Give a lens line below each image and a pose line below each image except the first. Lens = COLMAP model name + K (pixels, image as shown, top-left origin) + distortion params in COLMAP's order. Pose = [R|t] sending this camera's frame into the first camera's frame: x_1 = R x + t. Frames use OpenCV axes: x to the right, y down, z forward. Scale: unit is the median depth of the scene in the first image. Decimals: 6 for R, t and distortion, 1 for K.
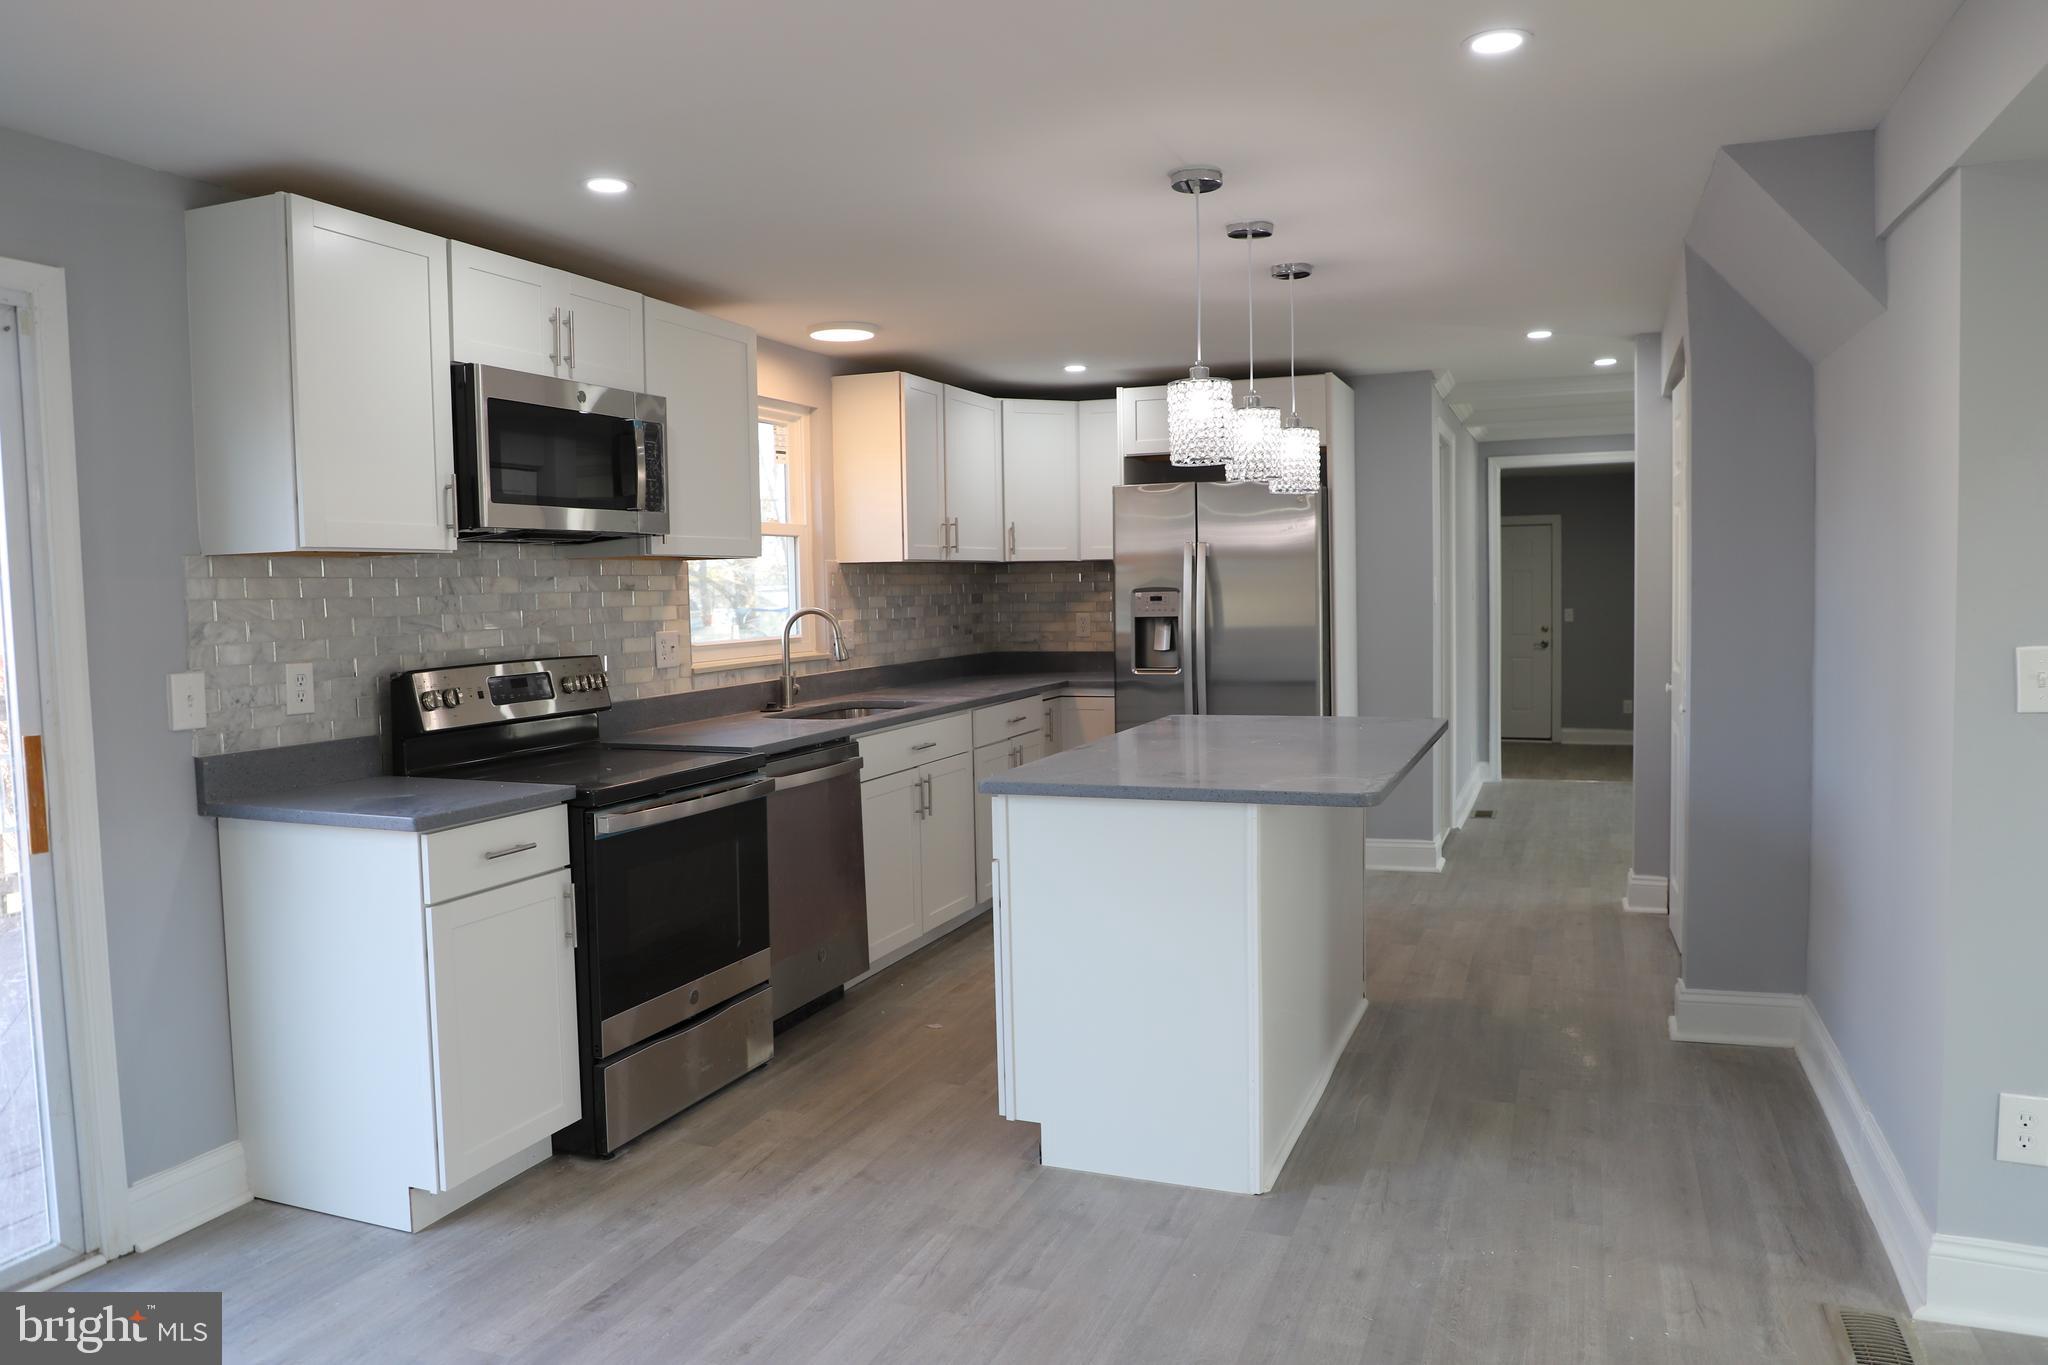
lens RADIAL K [[1405.8, 0, 1024.0], [0, 1405.8, 682.5], [0, 0, 1]] dist [-0.078186, 0.044396]
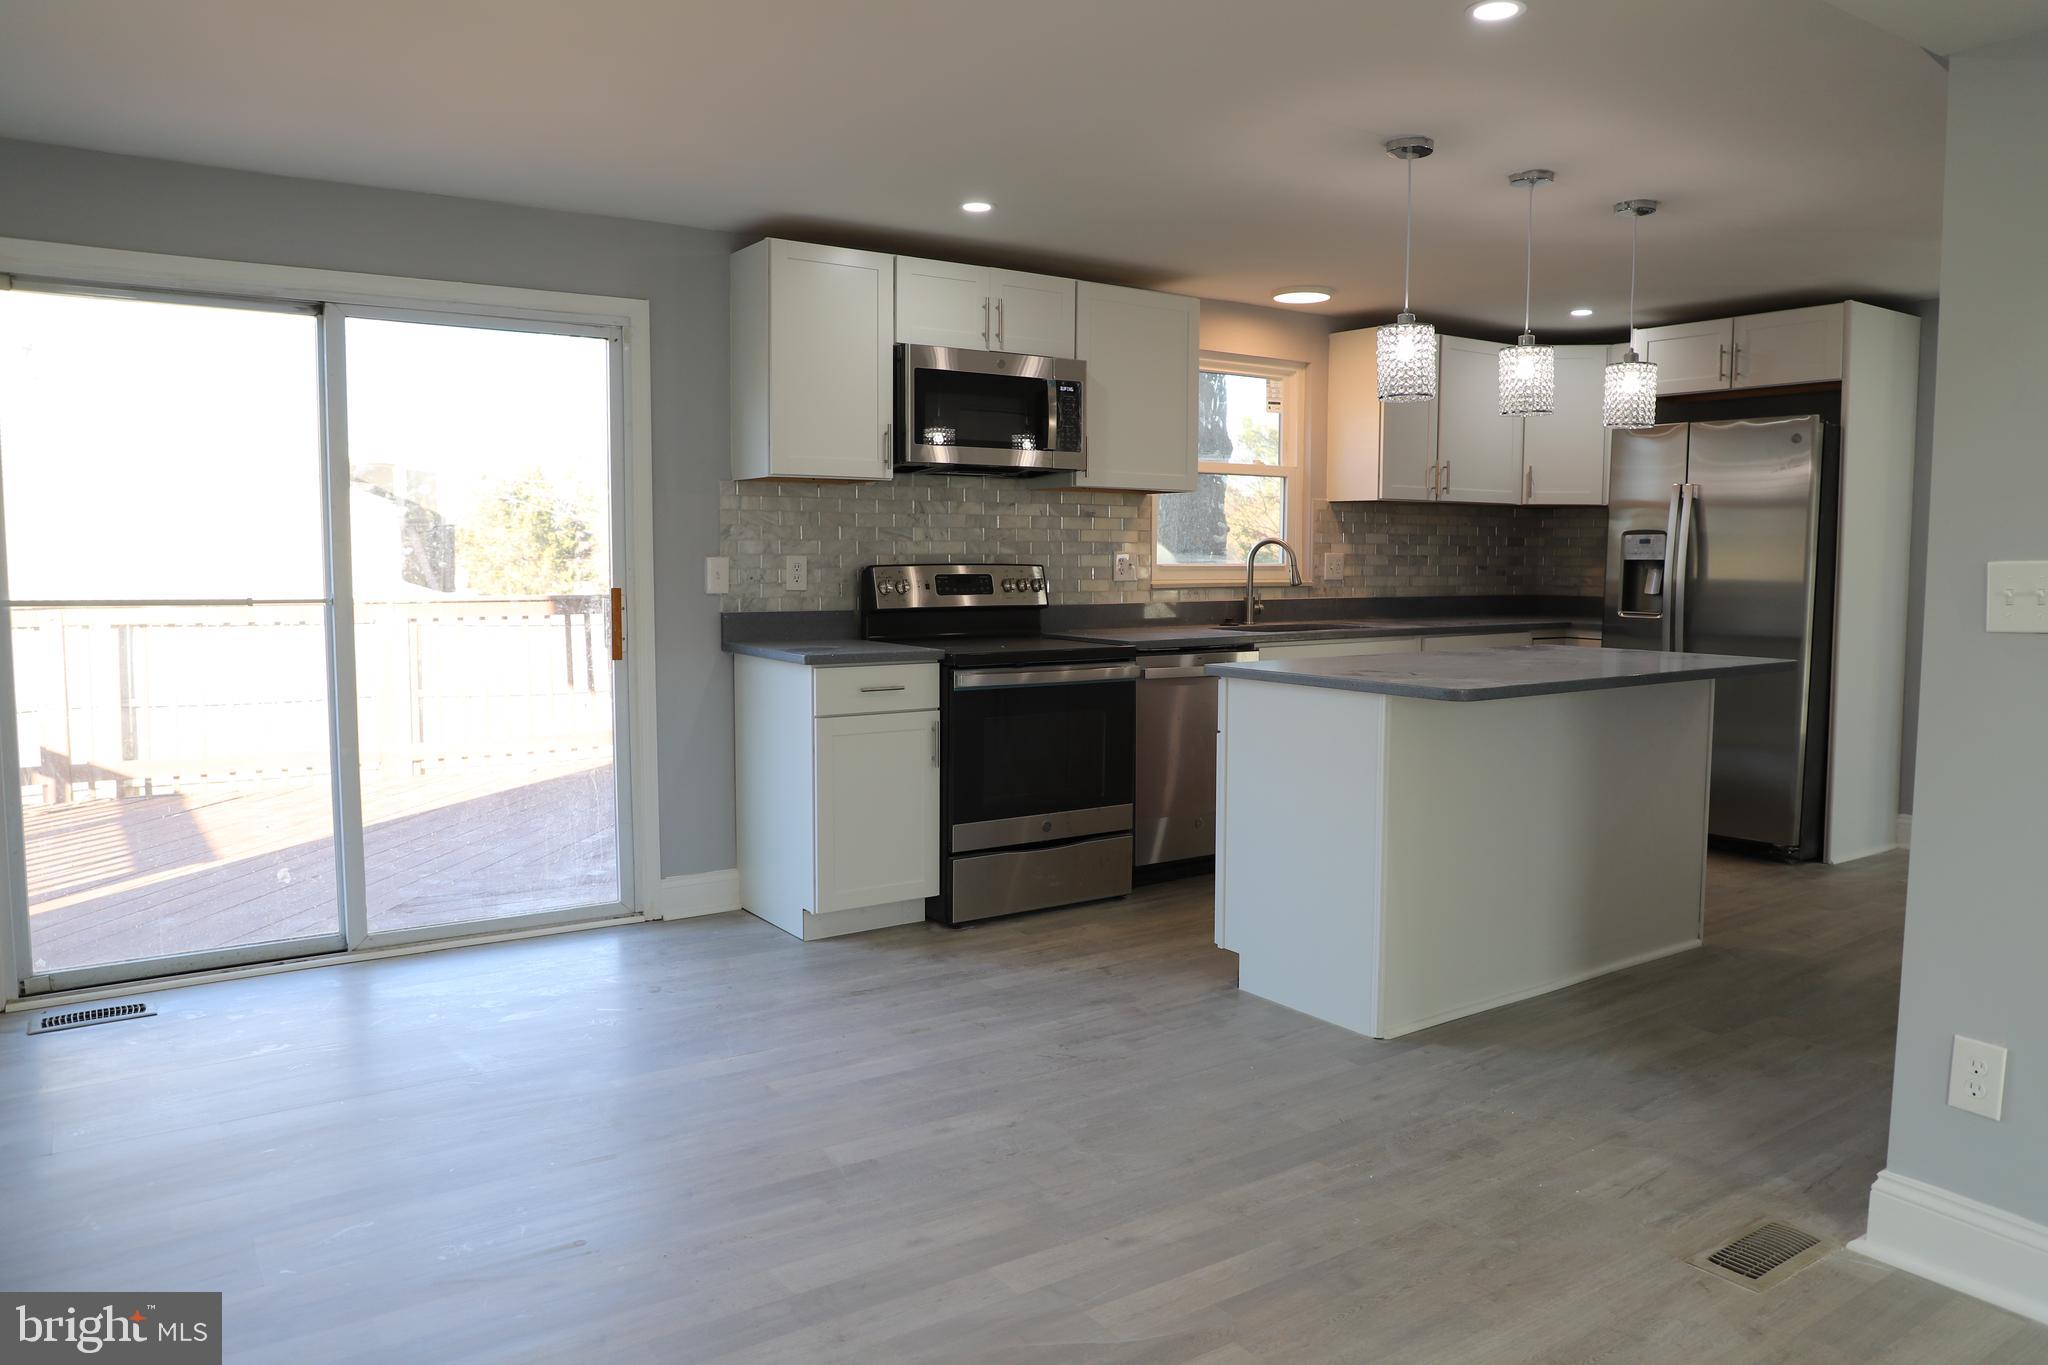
lens RADIAL K [[1405.8, 0, 1024.0], [0, 1405.8, 682.5], [0, 0, 1]] dist [-0.078186, 0.044396]
pose [[0.833130, 0.074483, -0.548039, 0.456132], [-0.058956, 0.997205, 0.045903, 0.034342], [0.549926, -0.005933, 0.835192, -0.100185]]
